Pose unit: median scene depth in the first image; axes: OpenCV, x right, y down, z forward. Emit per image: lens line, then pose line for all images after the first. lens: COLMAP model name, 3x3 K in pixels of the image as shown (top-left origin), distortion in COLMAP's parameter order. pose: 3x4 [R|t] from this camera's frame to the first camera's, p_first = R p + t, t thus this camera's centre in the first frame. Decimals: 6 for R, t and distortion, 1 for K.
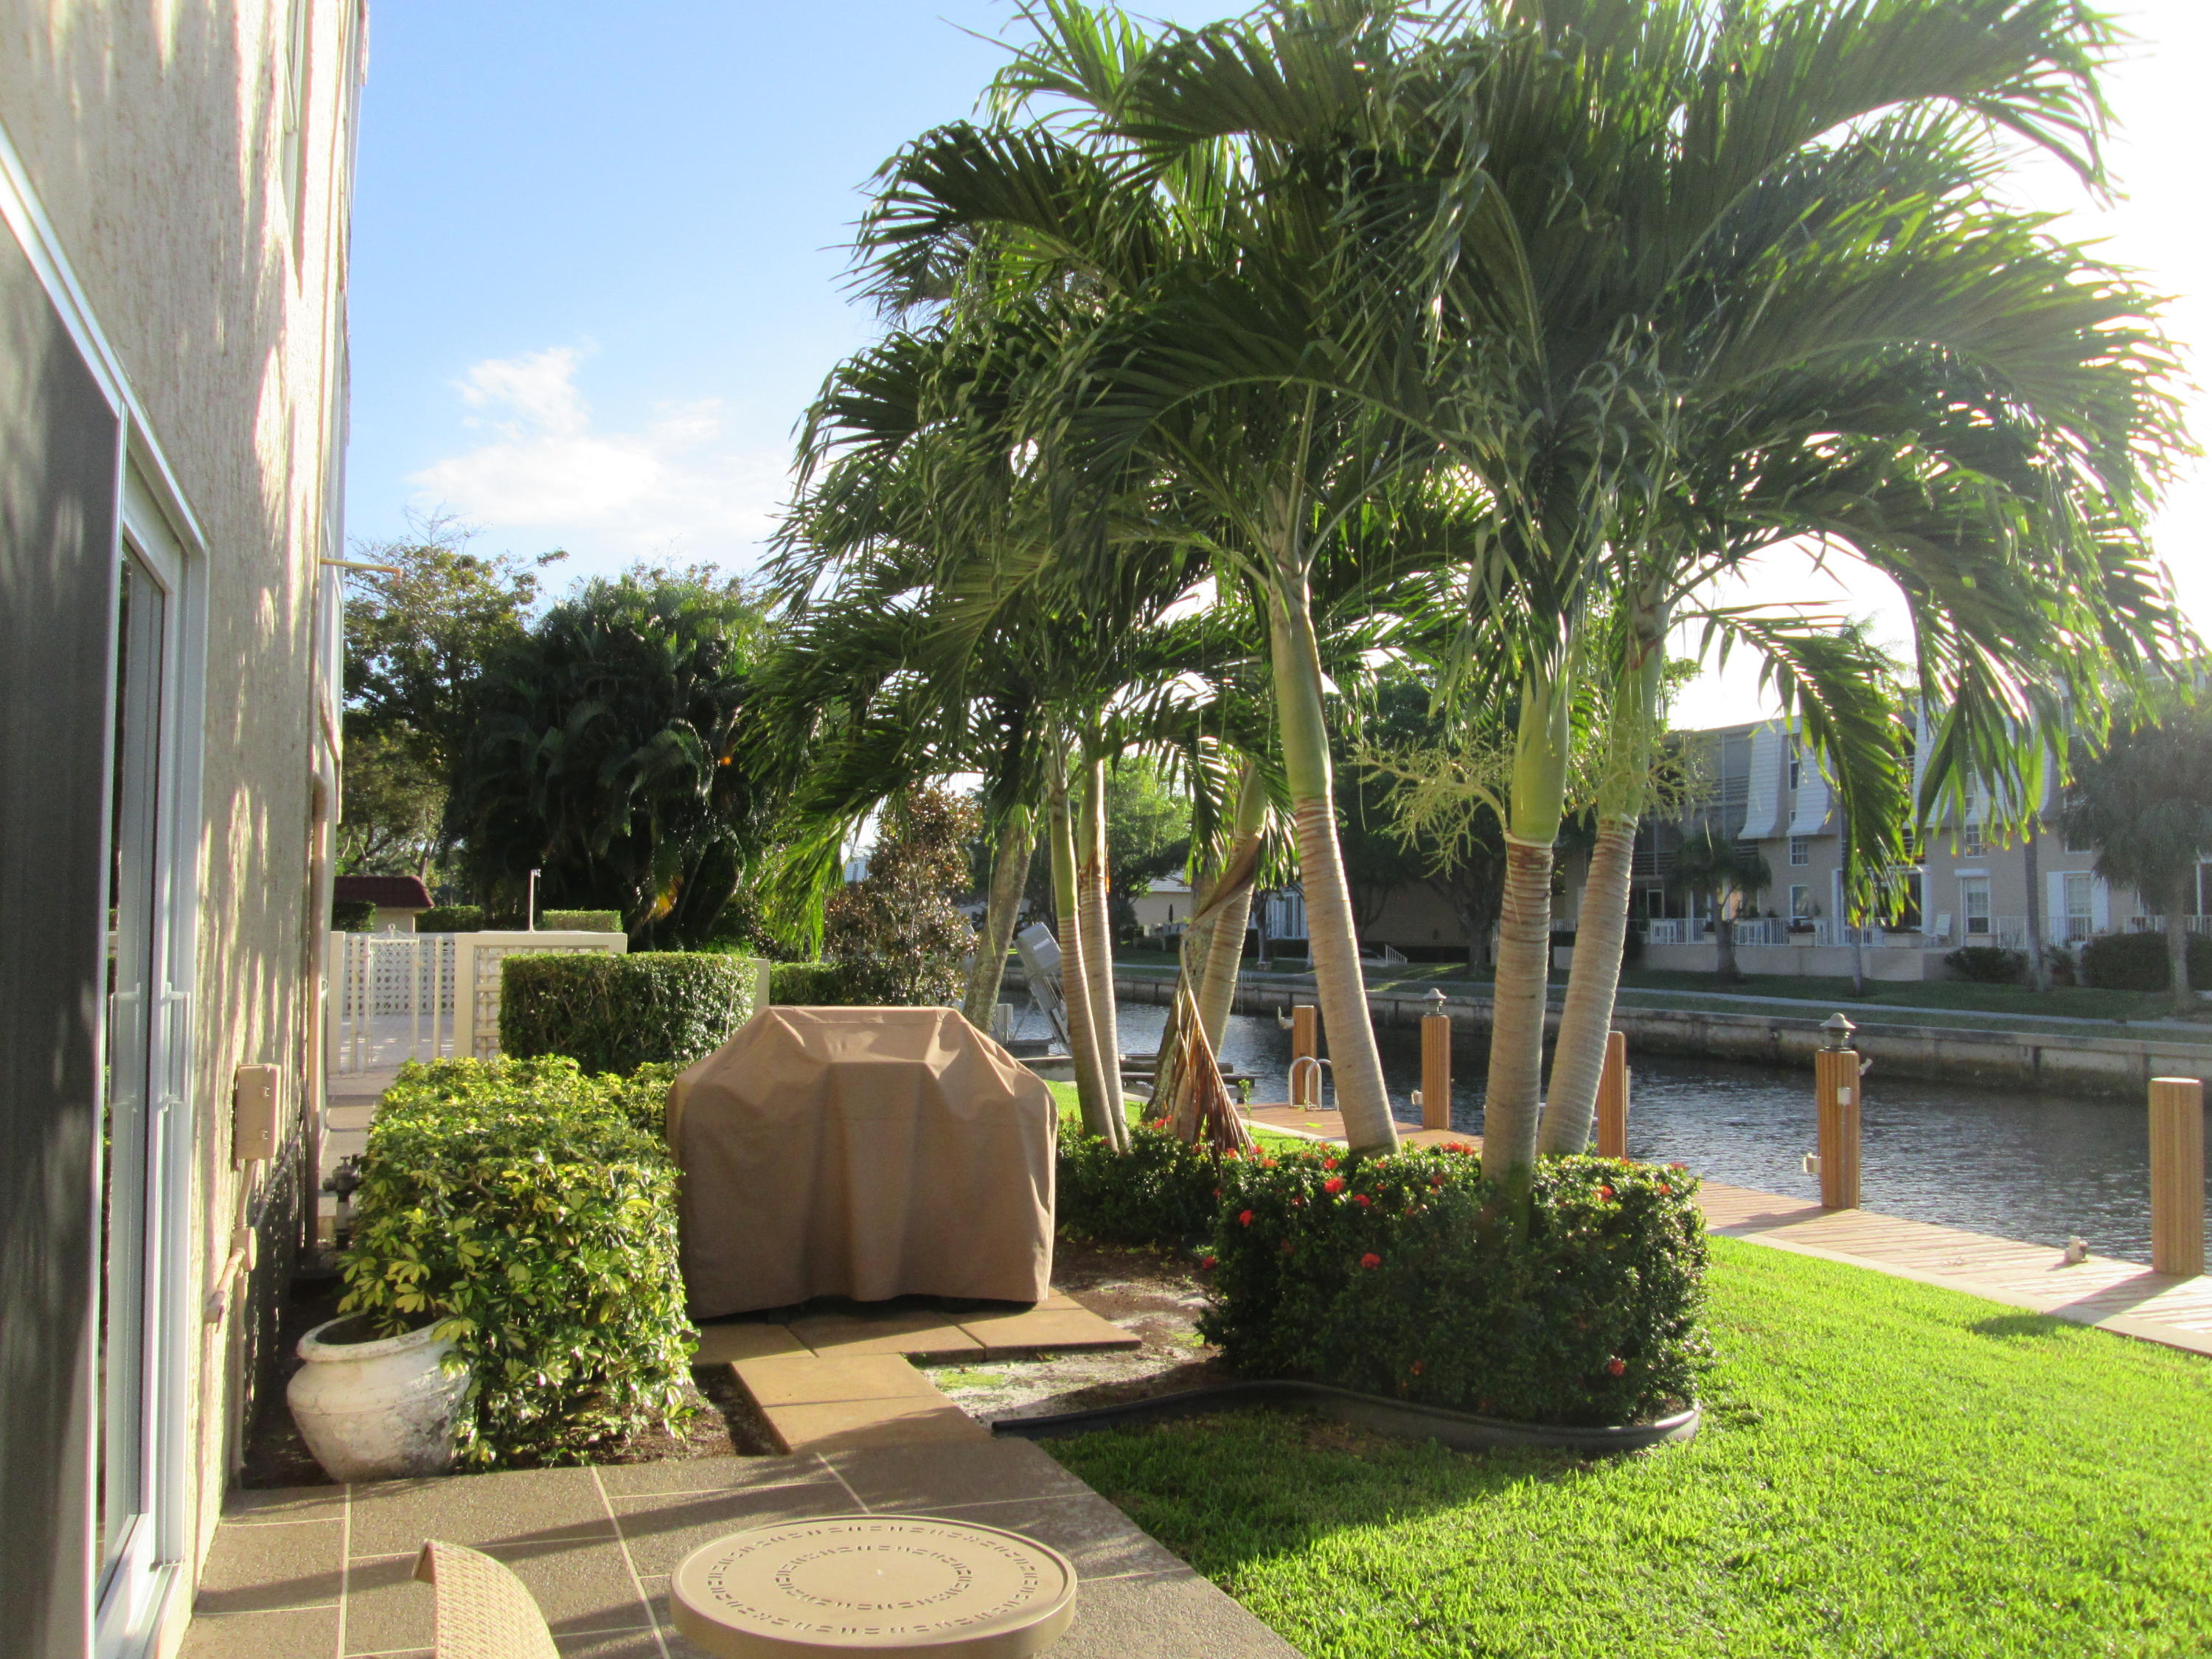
lens RADIAL K [[1829.5, 0, 1094.8], [0, 1829.5, 809.3], [0, 0, 1]] dist [-0.055307, 0.032536]
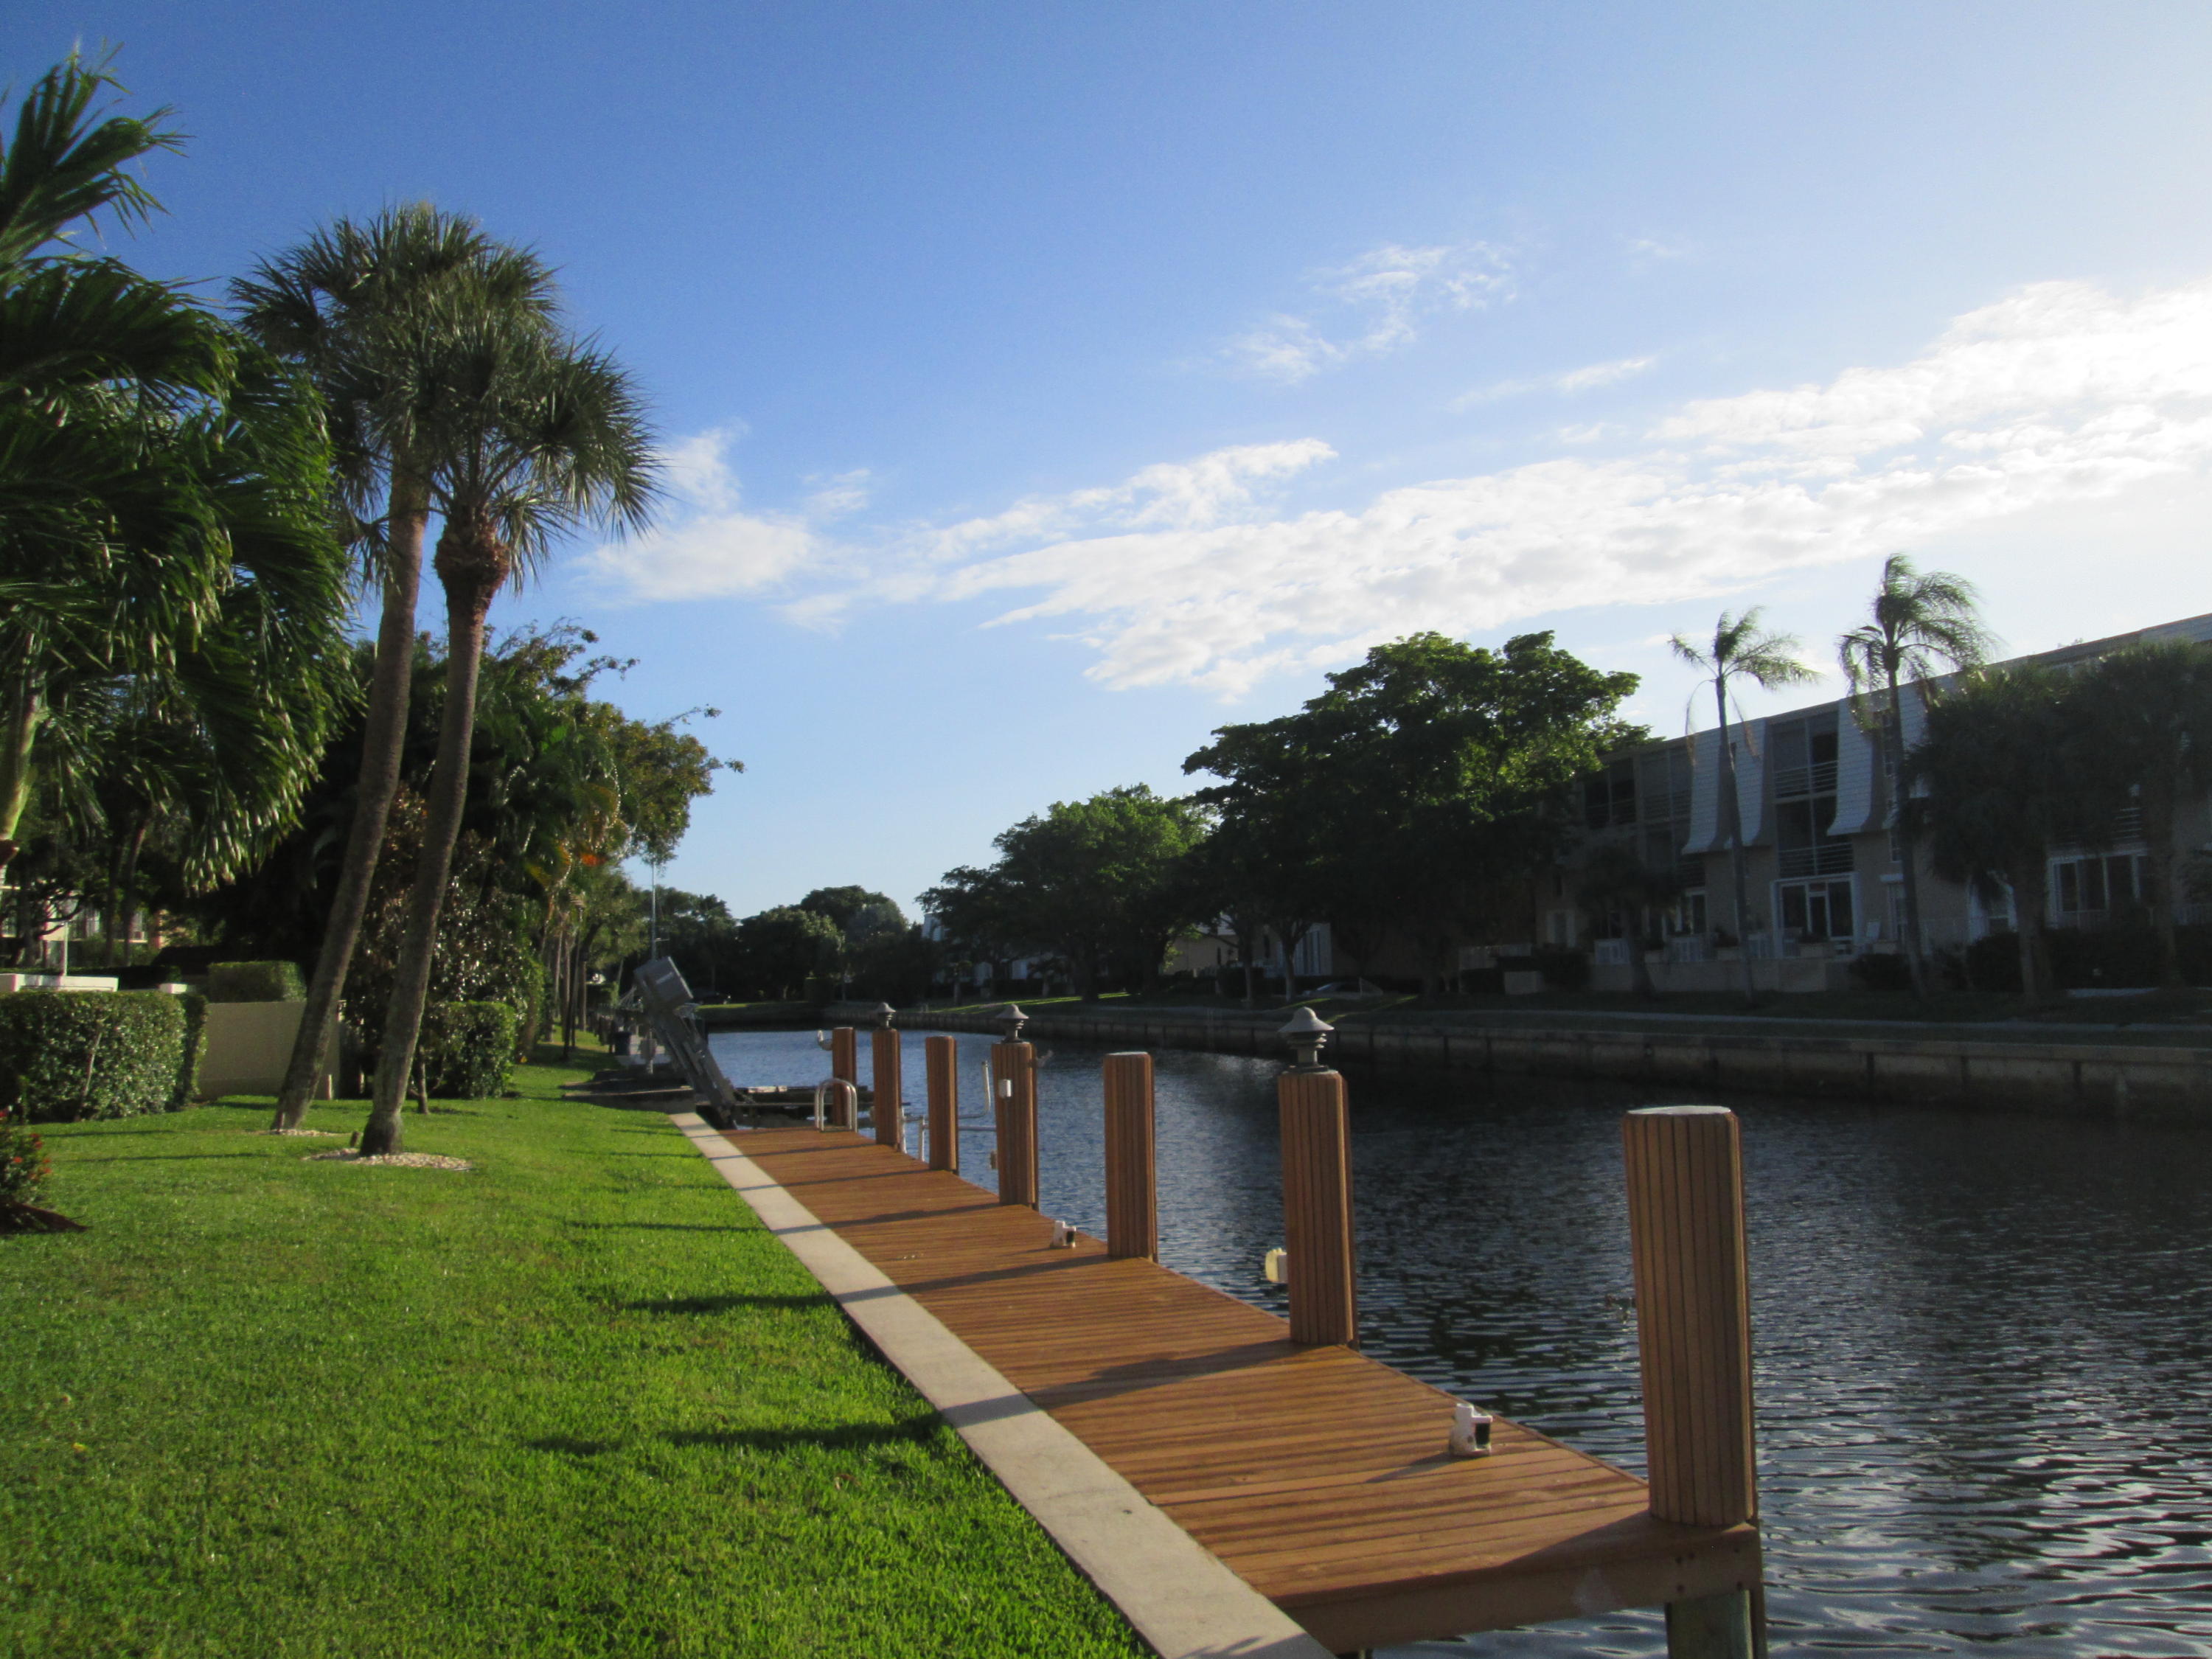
lens RADIAL K [[1829.5, 0, 1094.8], [0, 1829.5, 809.3], [0, 0, 1]] dist [-0.055307, 0.032536]
pose [[0.995708, -0.045754, -0.080448, 0.153157], [0.043467, 0.998606, -0.029962, 0.010098], [0.081706, 0.026336, 0.996308, 0.000256]]
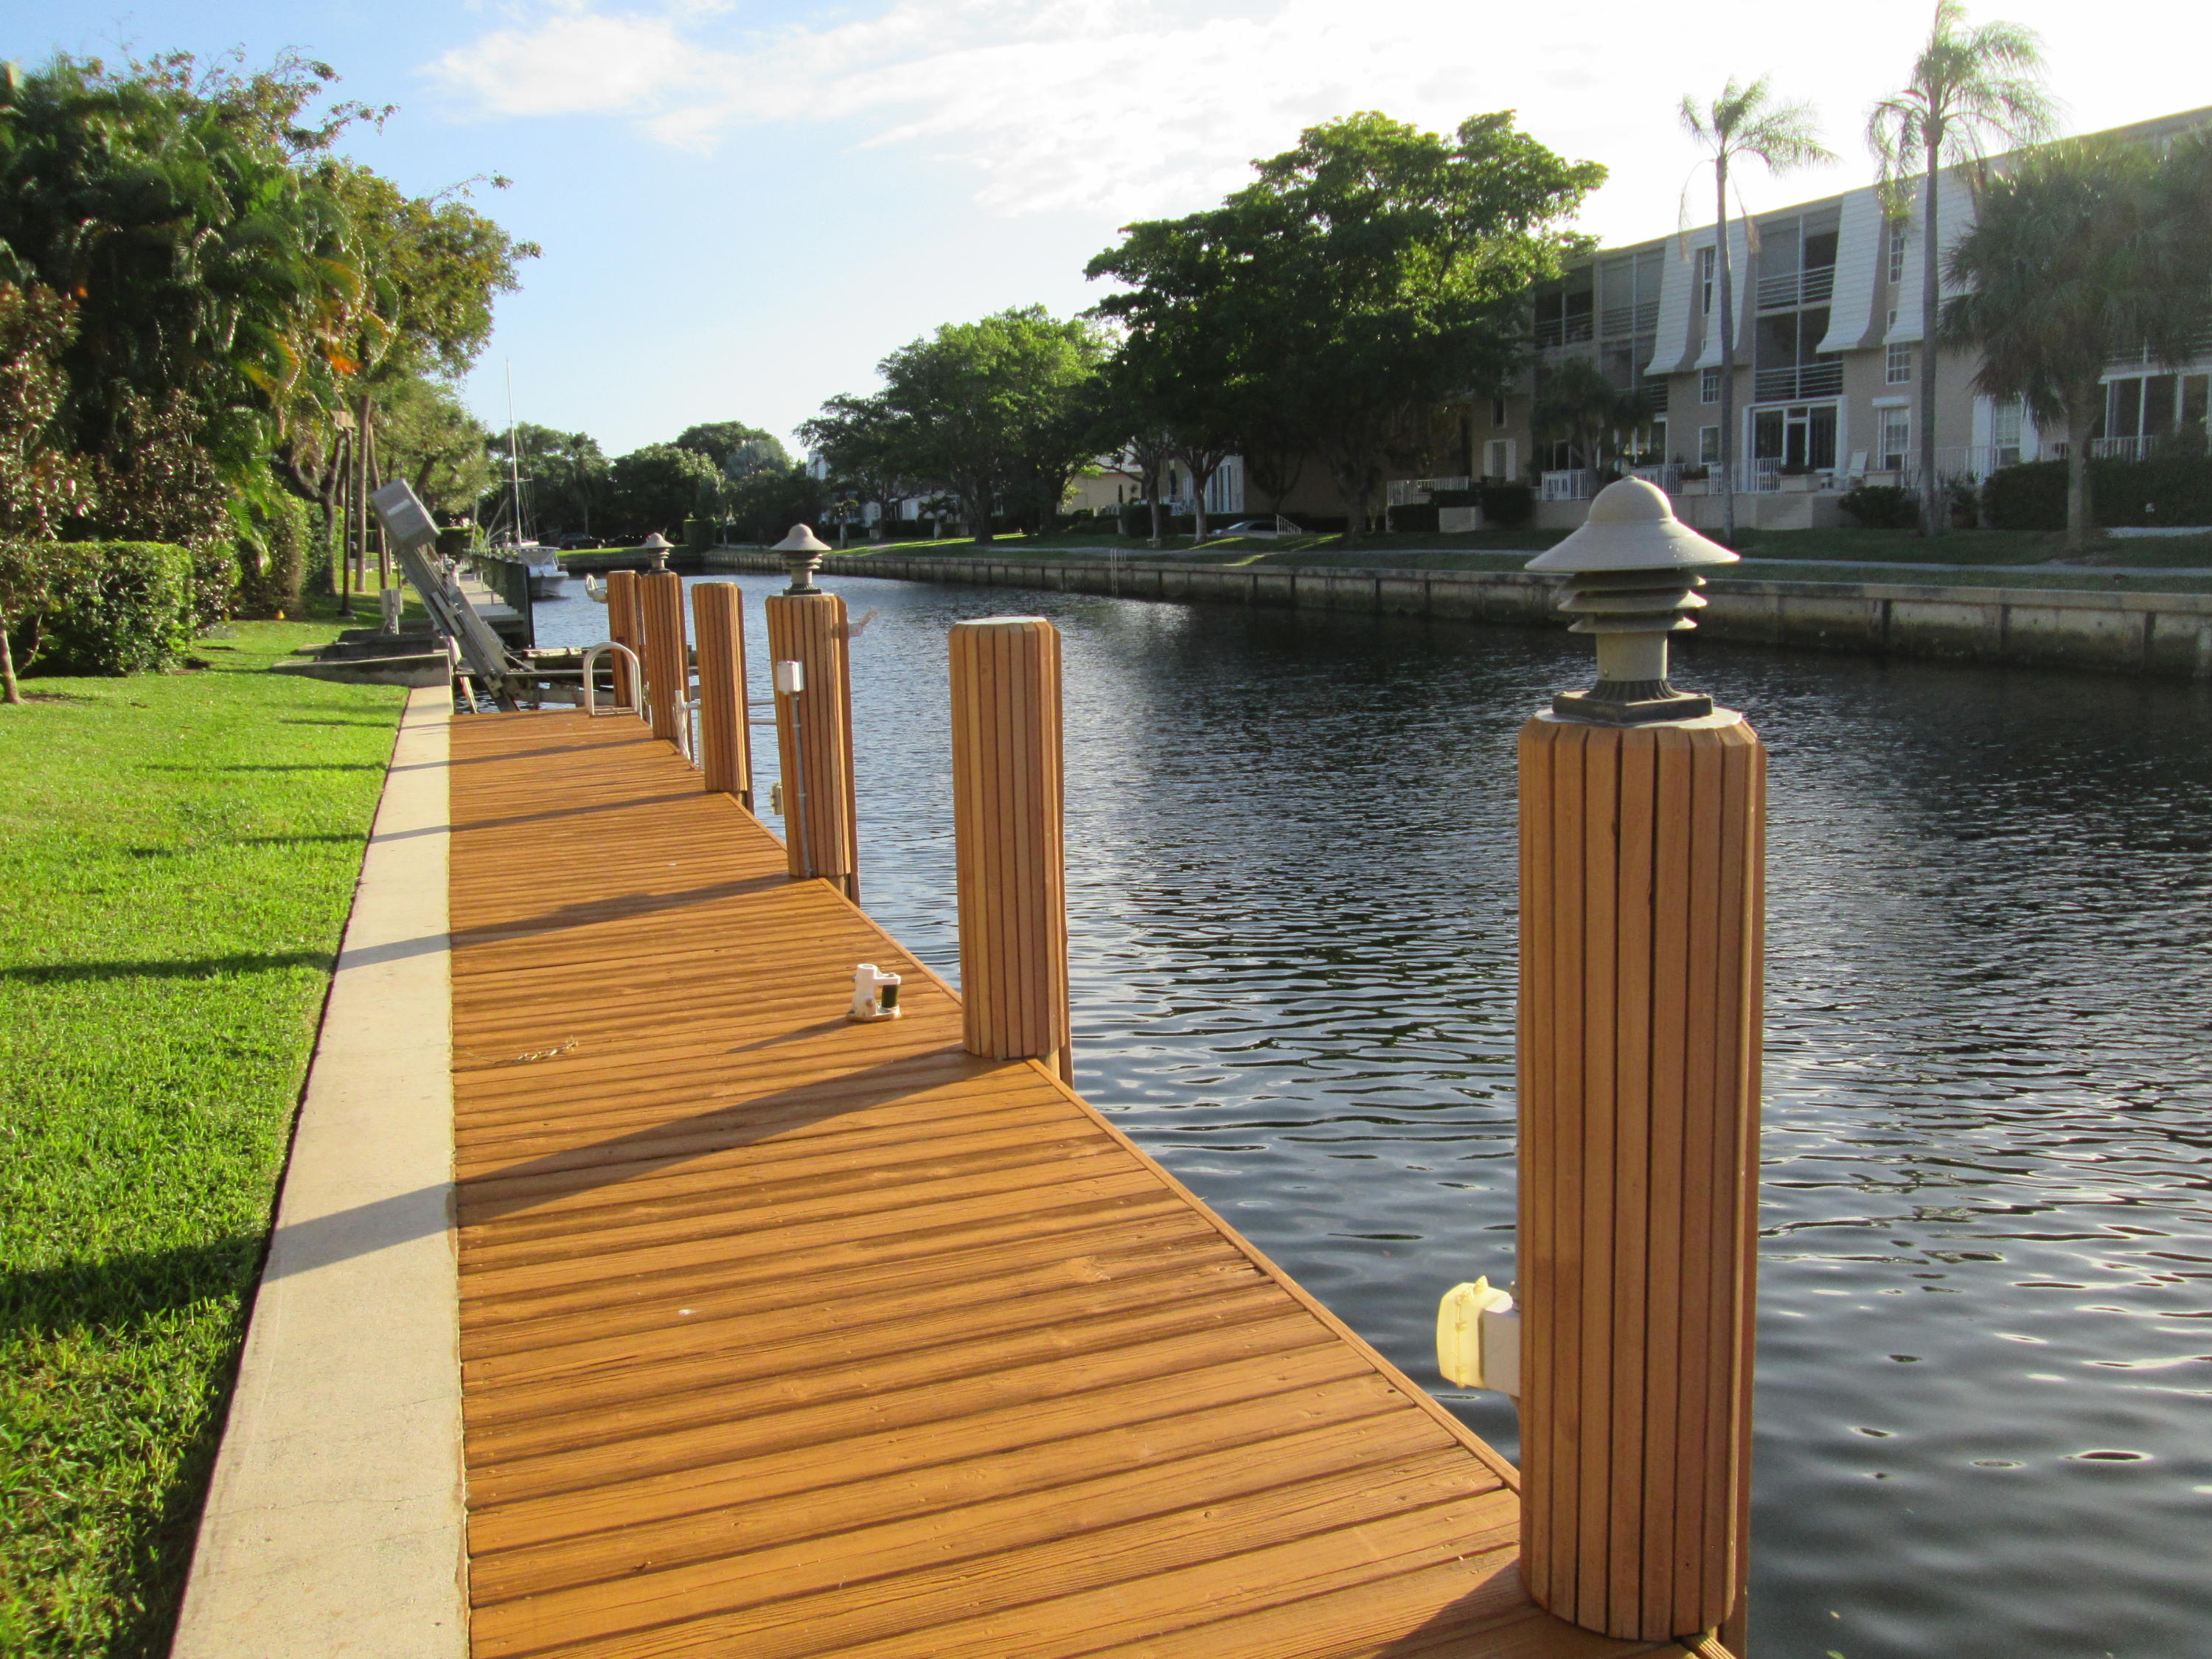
lens RADIAL K [[1829.5, 0, 1094.8], [0, 1829.5, 809.3], [0, 0, 1]] dist [-0.055307, 0.032536]
pose [[0.998757, -0.035596, -0.034889, 0.145866], [0.042396, 0.974773, 0.219135, 0.021884], [0.026208, -0.220341, 0.975071, 0.126272]]
